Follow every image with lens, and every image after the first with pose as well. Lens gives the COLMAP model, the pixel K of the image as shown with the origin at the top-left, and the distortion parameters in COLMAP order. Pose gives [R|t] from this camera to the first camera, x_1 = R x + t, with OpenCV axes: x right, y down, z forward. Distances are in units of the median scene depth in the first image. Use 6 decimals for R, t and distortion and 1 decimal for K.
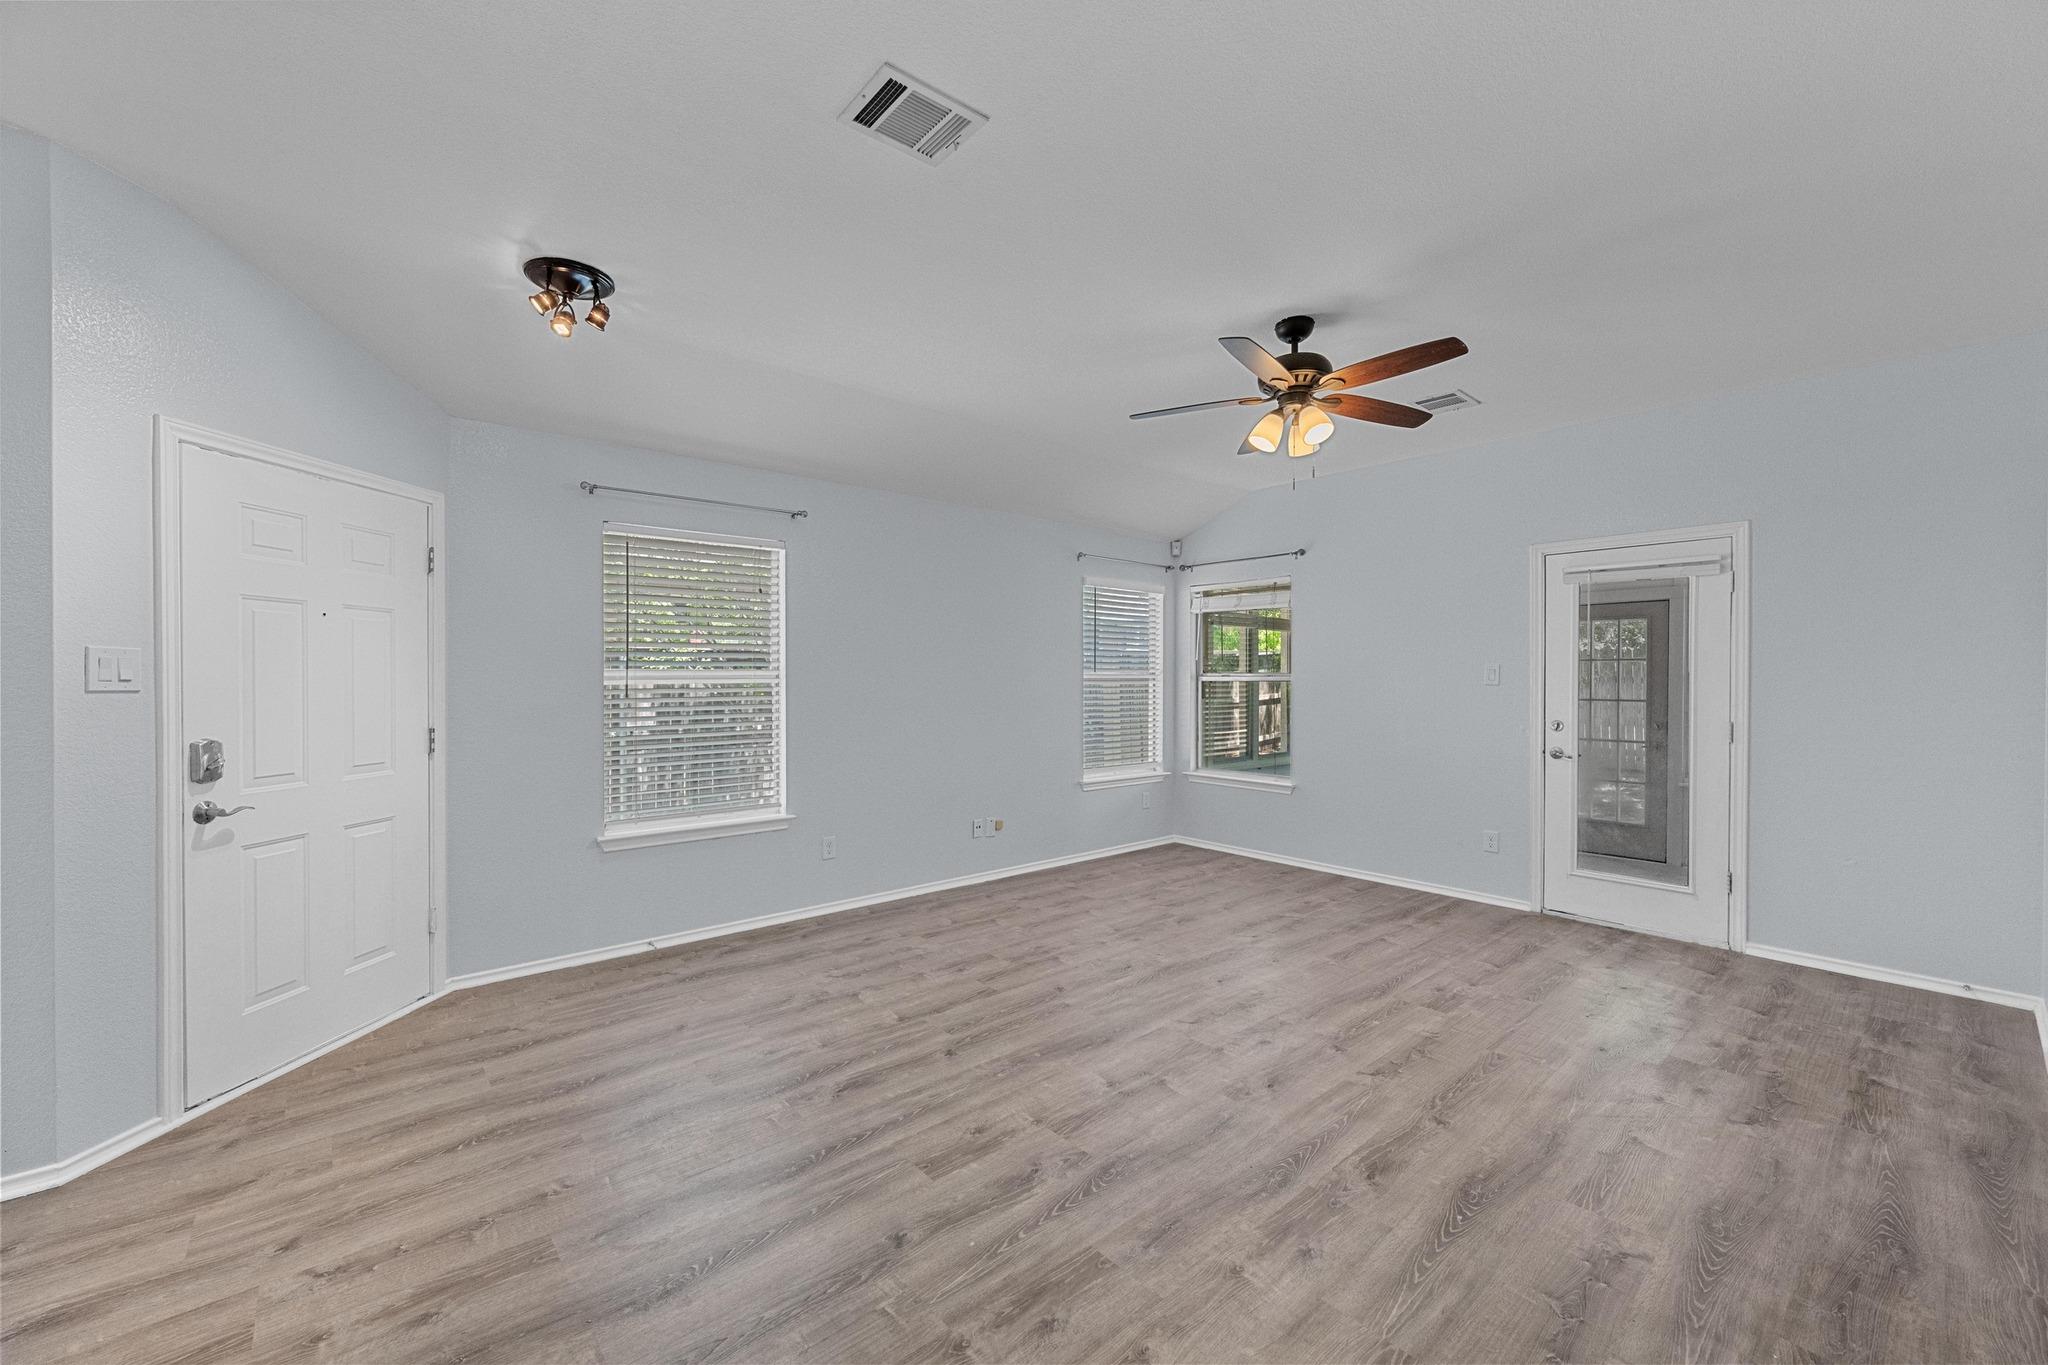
lens RADIAL K [[808.9, 0, 1032.8], [0, 808.9, 683.4], [0, 0, 1]] dist [-0.000954, -0.000130]
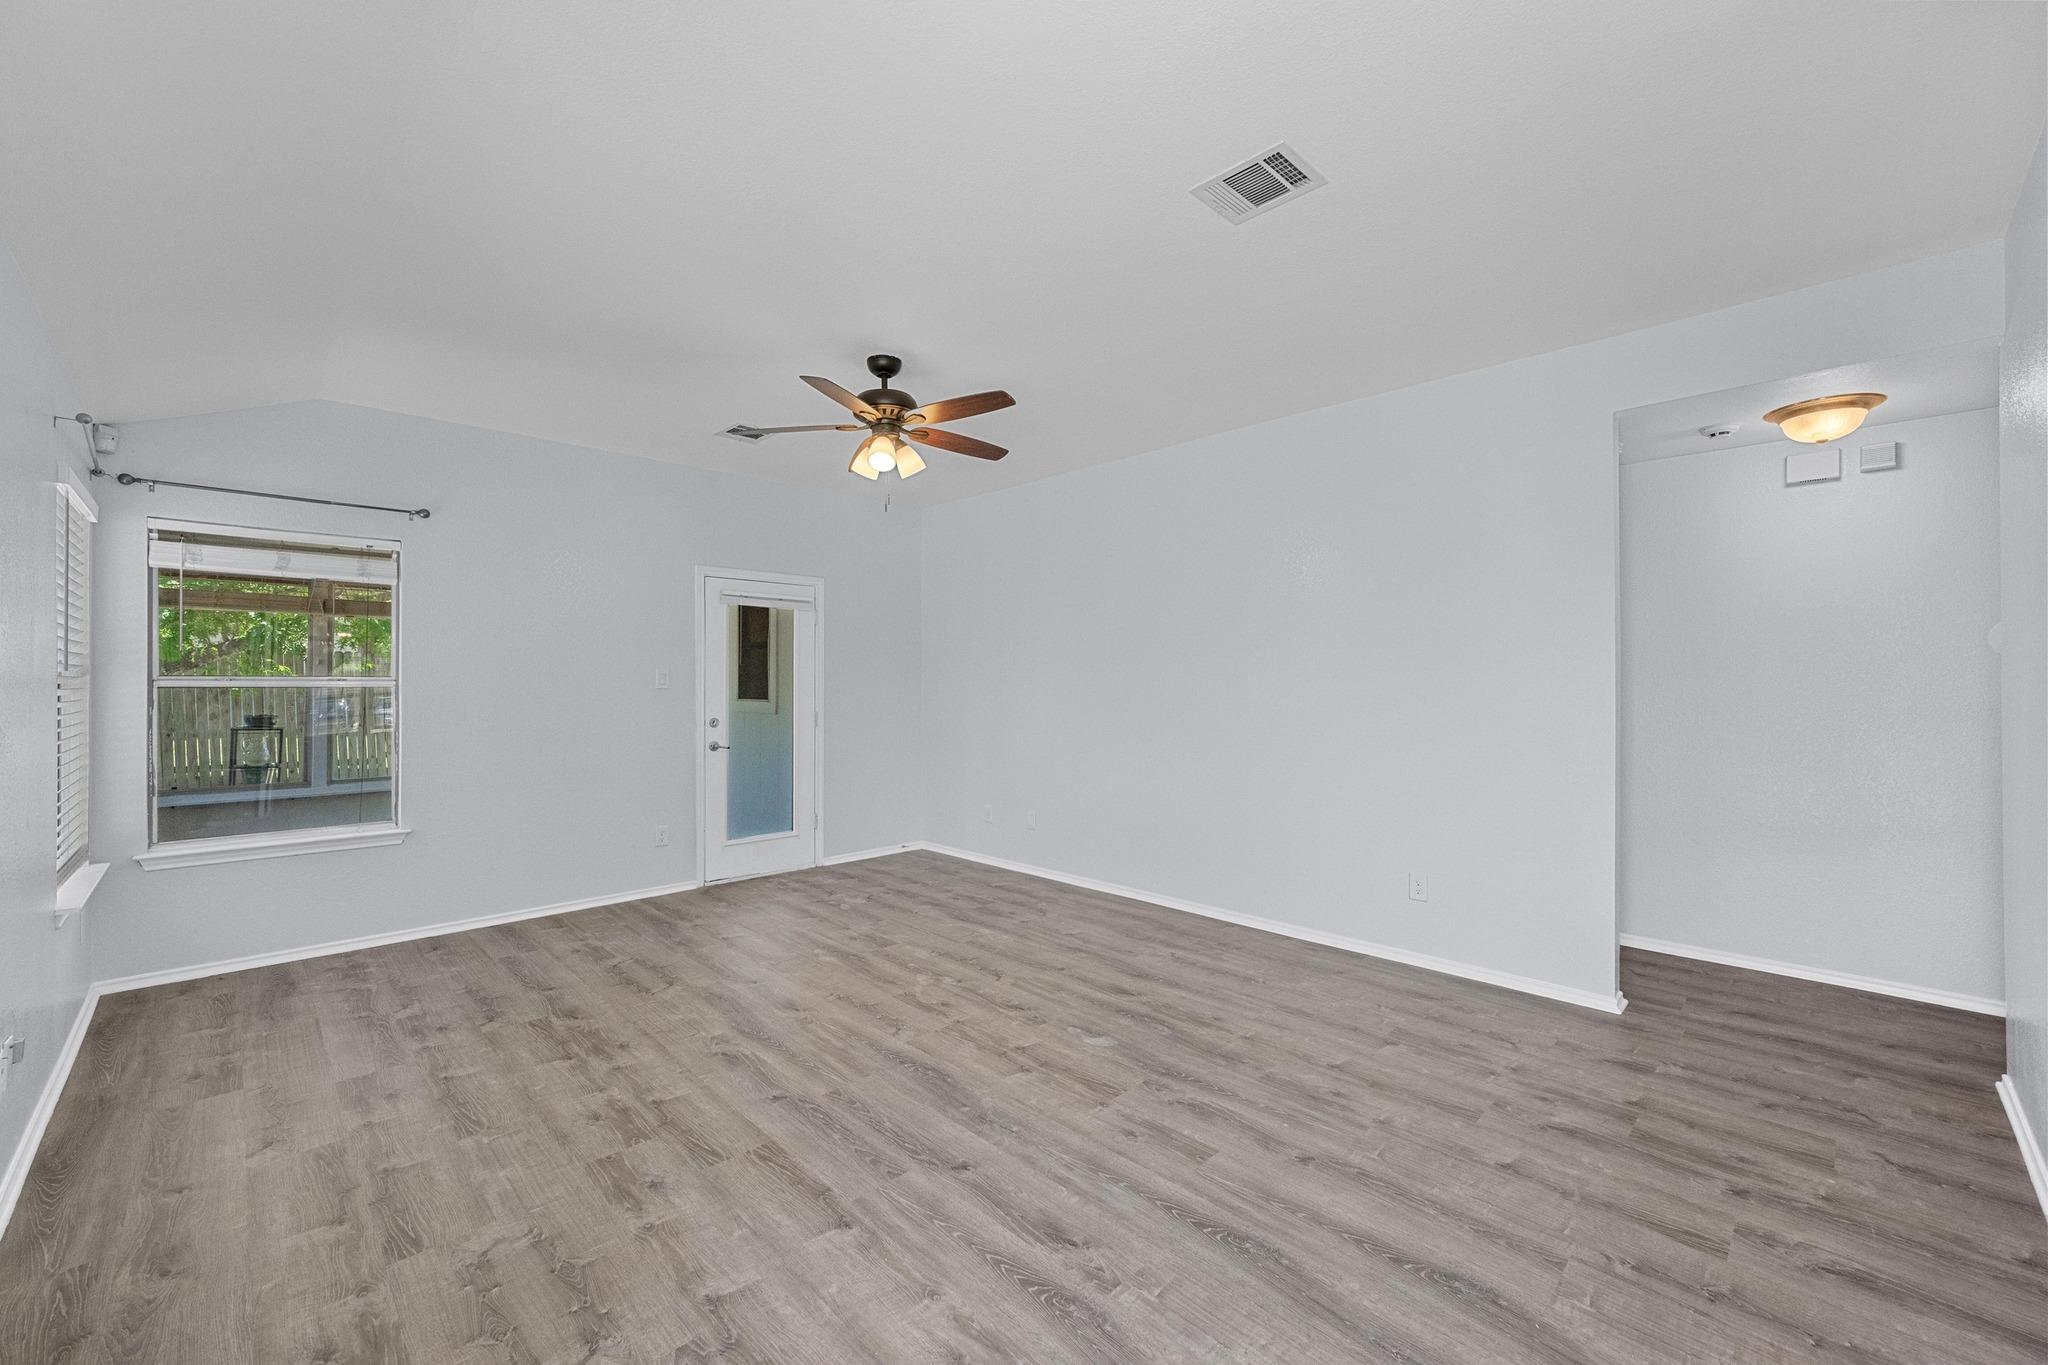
lens RADIAL K [[808.9, 0, 1027.5], [0, 808.9, 667.1], [0, 0, 1]] dist [-0.000954, -0.000130]
pose [[-0.062614, 0.018179, 0.997872, -0.789003], [0.007552, 0.999814, -0.017741, -0.005764], [-0.998009, 0.006425, -0.062740, 0.875066]]
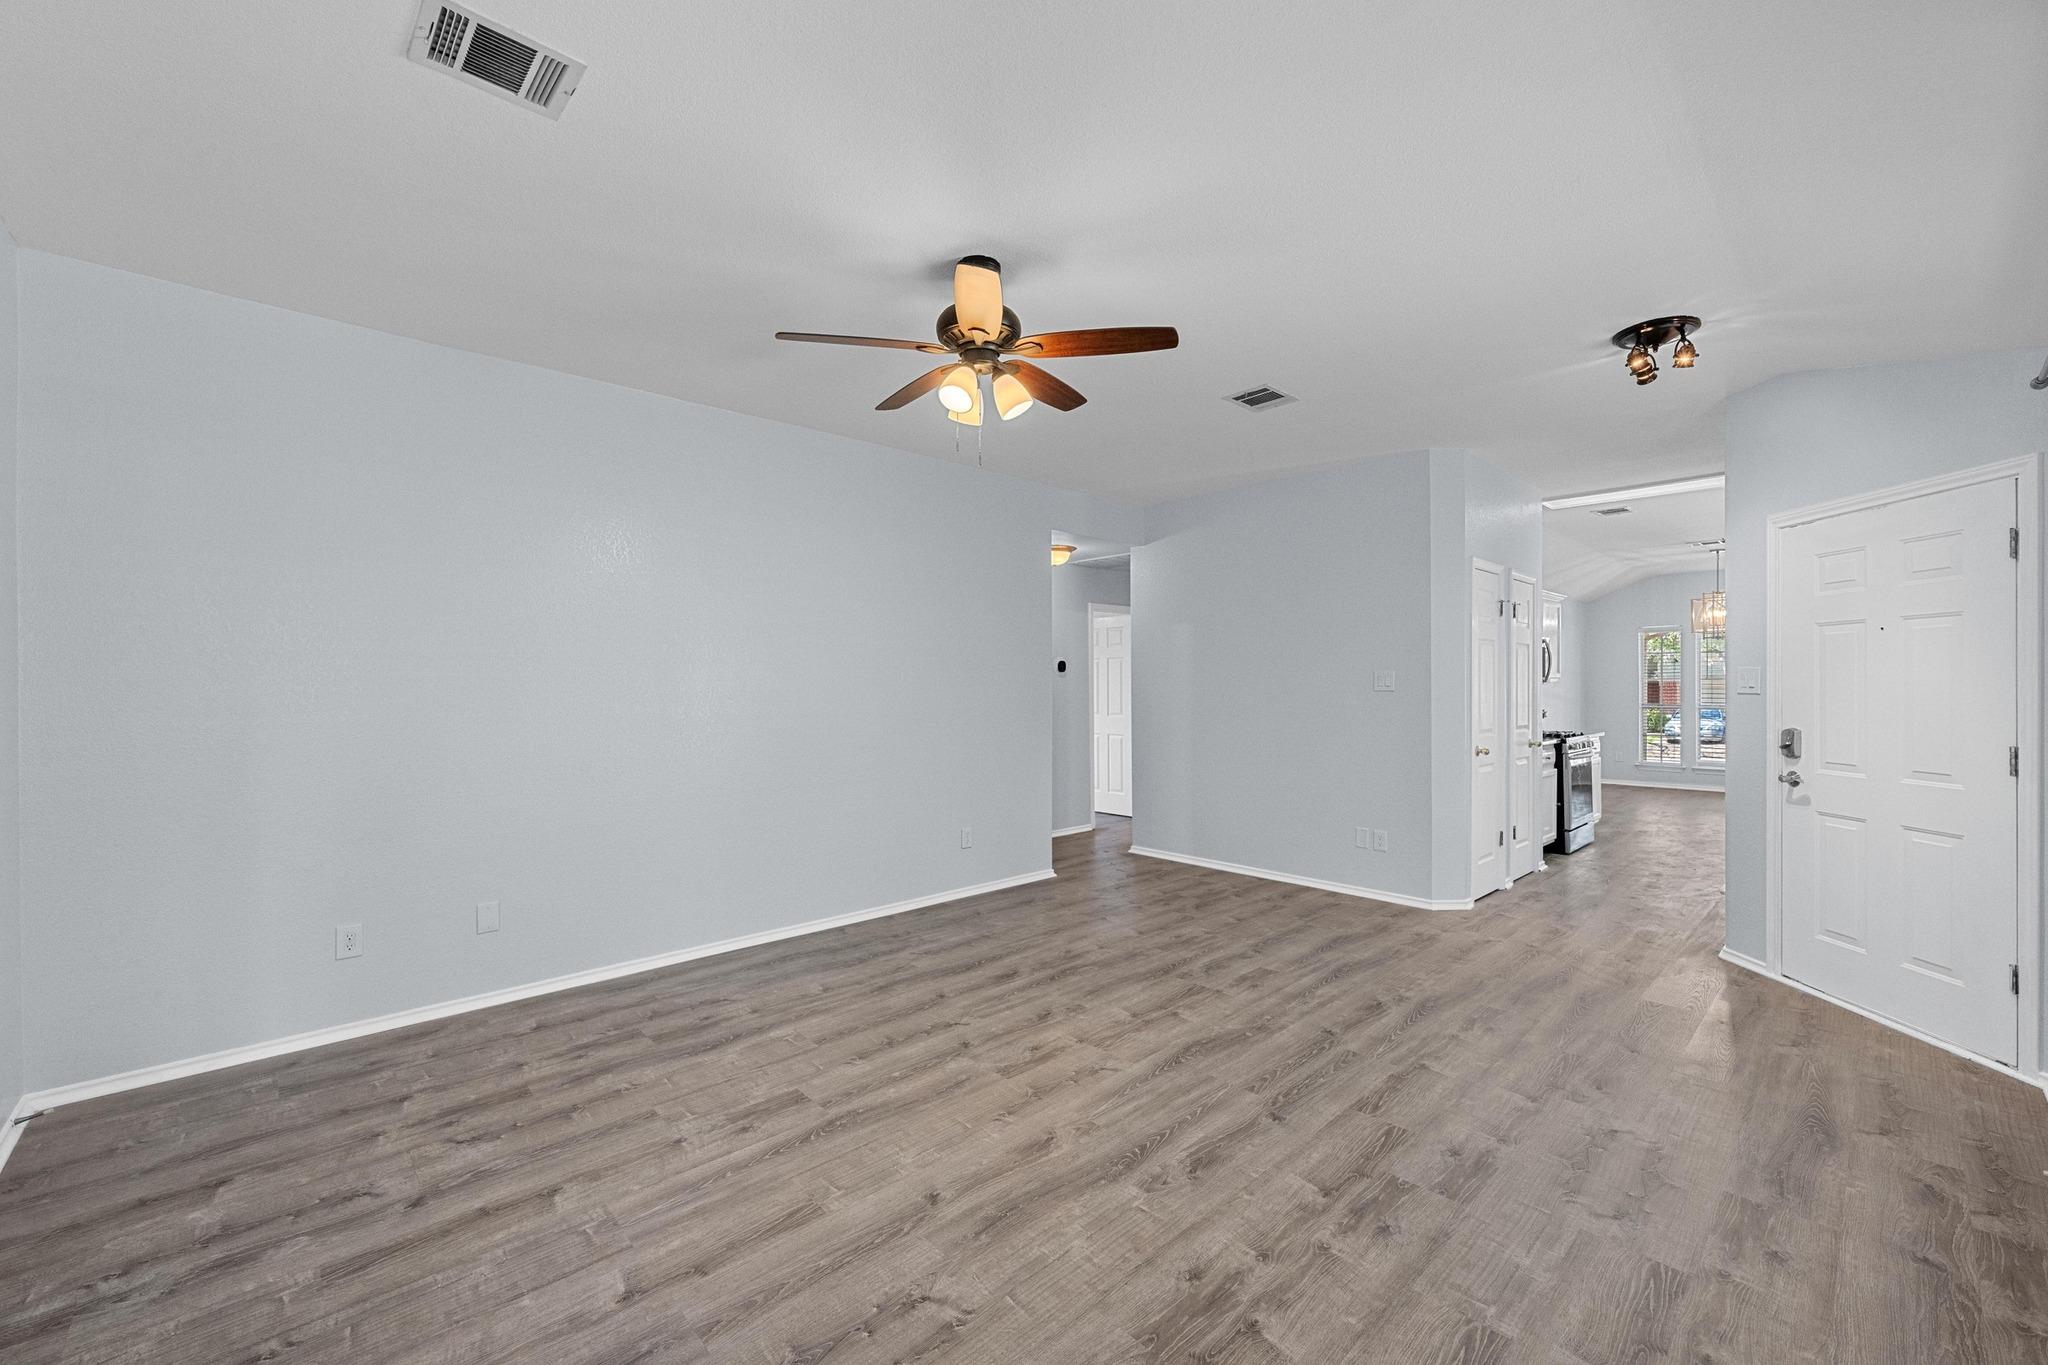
lens RADIAL K [[808.9, 0, 1026.6], [0, 808.9, 682.6], [0, 0, 1]] dist [-0.000954, -0.000130]
pose [[-0.999534, 0.002091, -0.030446, 0.298120], [0.001976, 0.999991, 0.003819, -0.015201], [0.030454, 0.003757, -0.999529, 1.842778]]
